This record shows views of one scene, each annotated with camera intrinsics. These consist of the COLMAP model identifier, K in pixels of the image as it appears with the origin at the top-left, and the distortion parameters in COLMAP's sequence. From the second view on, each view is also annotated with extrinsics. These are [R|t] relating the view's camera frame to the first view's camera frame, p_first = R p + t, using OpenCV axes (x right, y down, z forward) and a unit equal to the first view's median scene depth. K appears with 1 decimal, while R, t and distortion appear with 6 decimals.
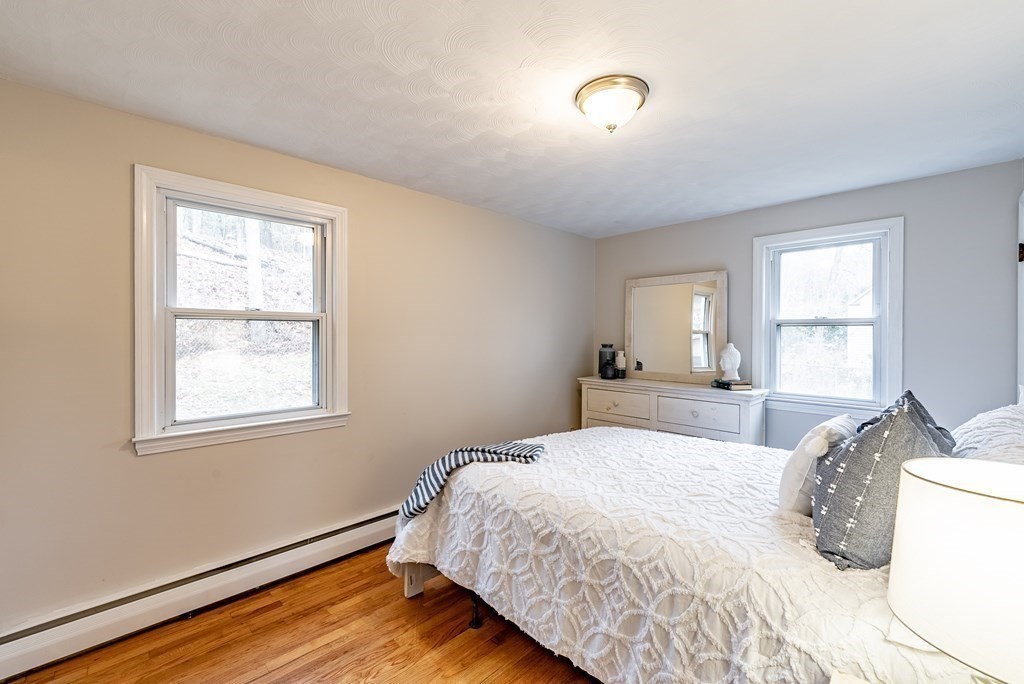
lens RADIAL K [[423.7, 0, 514.8], [0, 423.7, 336.1], [0, 0, 1]] dist [0.001118, 0.000111]
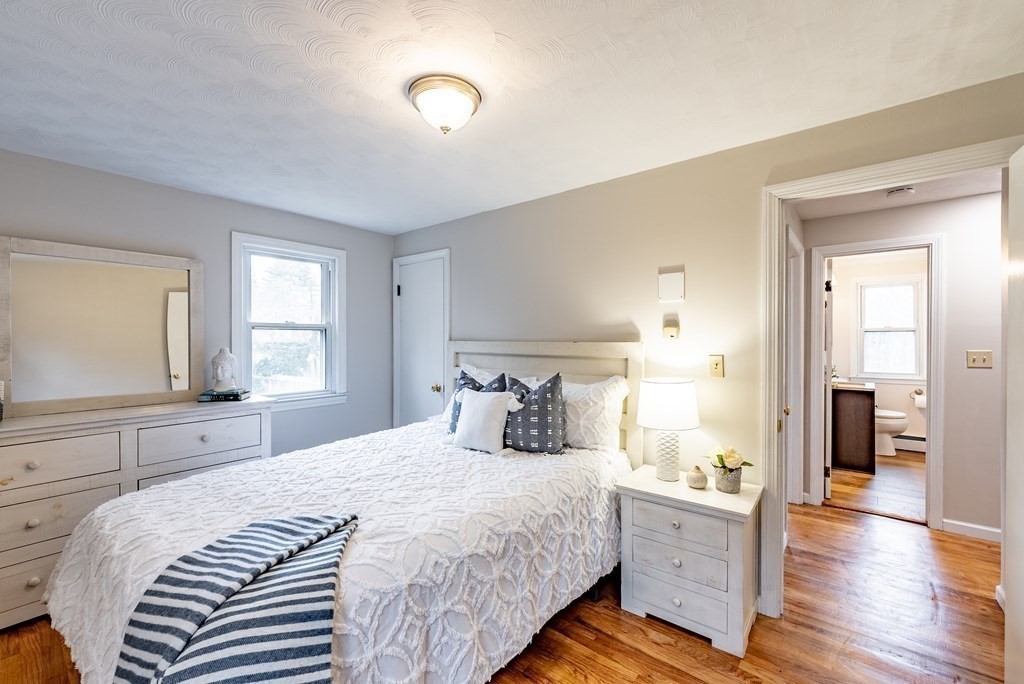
lens RADIAL K [[427.2, 0, 510.8], [0, 427.2, 338.6], [0, 0, 1]] dist [0.000614, 0.000138]
pose [[-0.108310, -0.005880, 0.994100, -0.695563], [0.003468, 0.999974, 0.006293, -0.008680], [-0.994111, 0.004129, -0.108287, 0.848380]]
